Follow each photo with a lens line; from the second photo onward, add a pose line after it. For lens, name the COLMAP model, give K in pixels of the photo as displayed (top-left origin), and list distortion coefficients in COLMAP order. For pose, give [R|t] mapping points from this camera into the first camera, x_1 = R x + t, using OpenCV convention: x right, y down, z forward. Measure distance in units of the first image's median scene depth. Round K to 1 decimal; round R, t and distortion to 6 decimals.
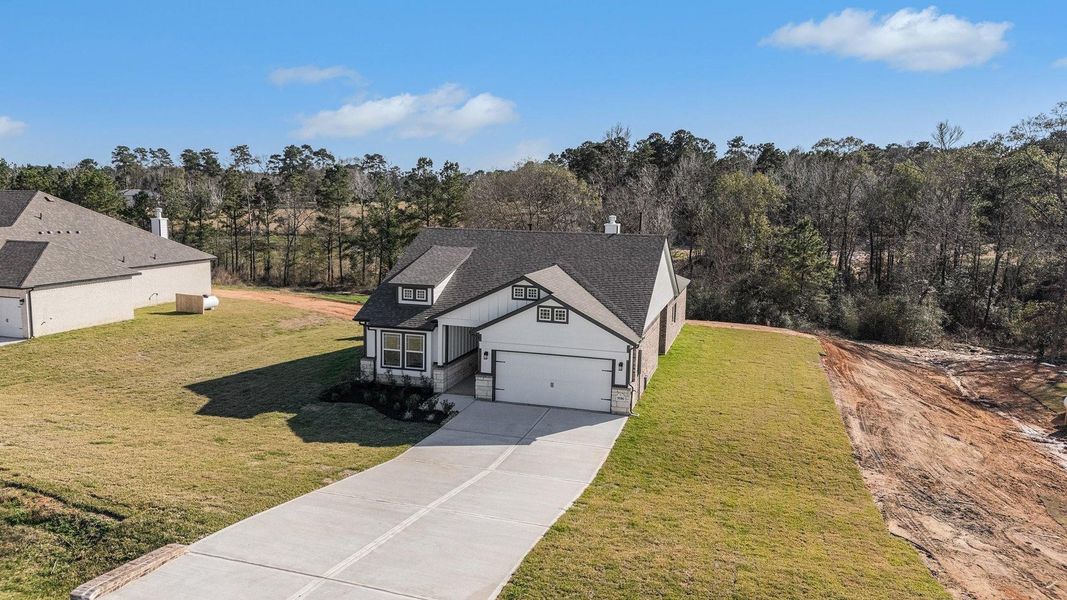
lens RADIAL K [[785.4, 0, 533.9], [0, 785.4, 284.3], [0, 0, 1]] dist [0.082875, -0.095161]
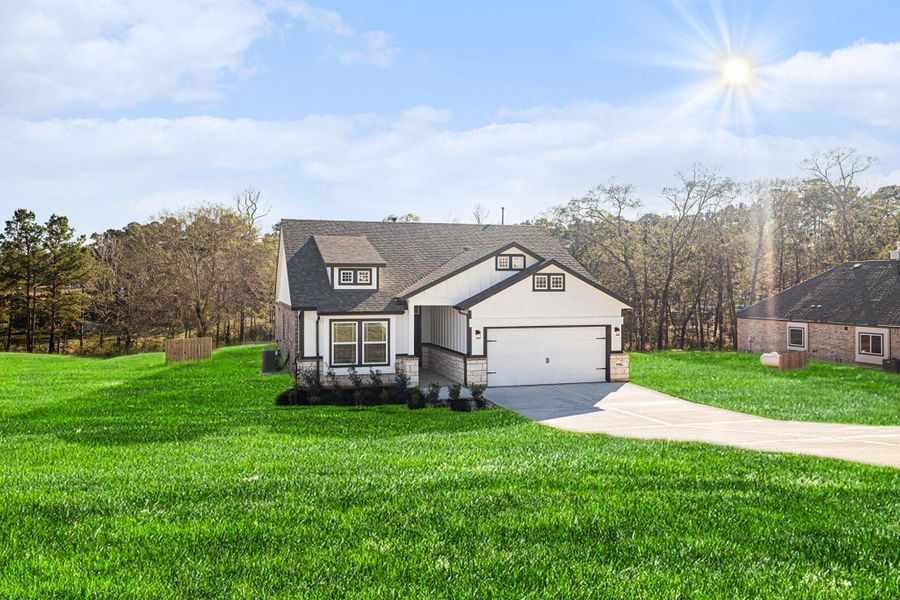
lens RADIAL K [[672.2, 0, 448.3], [0, 672.2, 287.0], [0, 0, 1]] dist [0.006221, 0.005270]
pose [[0.841836, -0.021211, 0.539317, -0.486035], [0.080391, 0.993009, -0.086431, 0.099409], [-0.533714, 0.116117, 0.837655, 0.385467]]
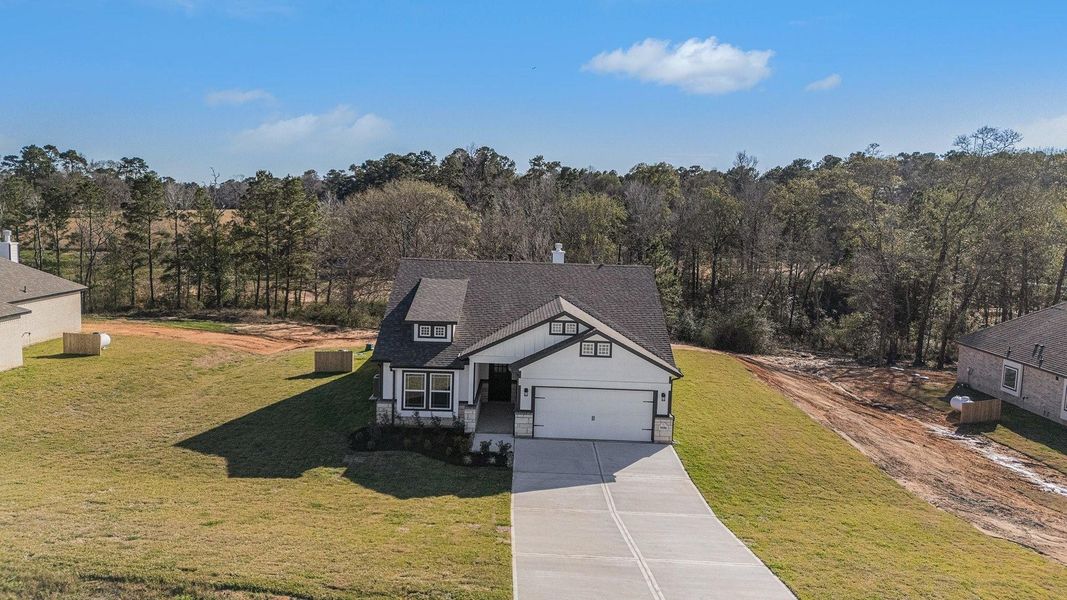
lens RADIAL K [[785.4, 0, 533.9], [0, 785.4, 284.3], [0, 0, 1]] dist [0.082875, -0.095161]
pose [[0.958707, -0.015113, 0.283993, -0.329353], [0.018916, 0.999764, -0.010654, -0.034815], [-0.283765, 0.015586, 0.958767, 0.042913]]
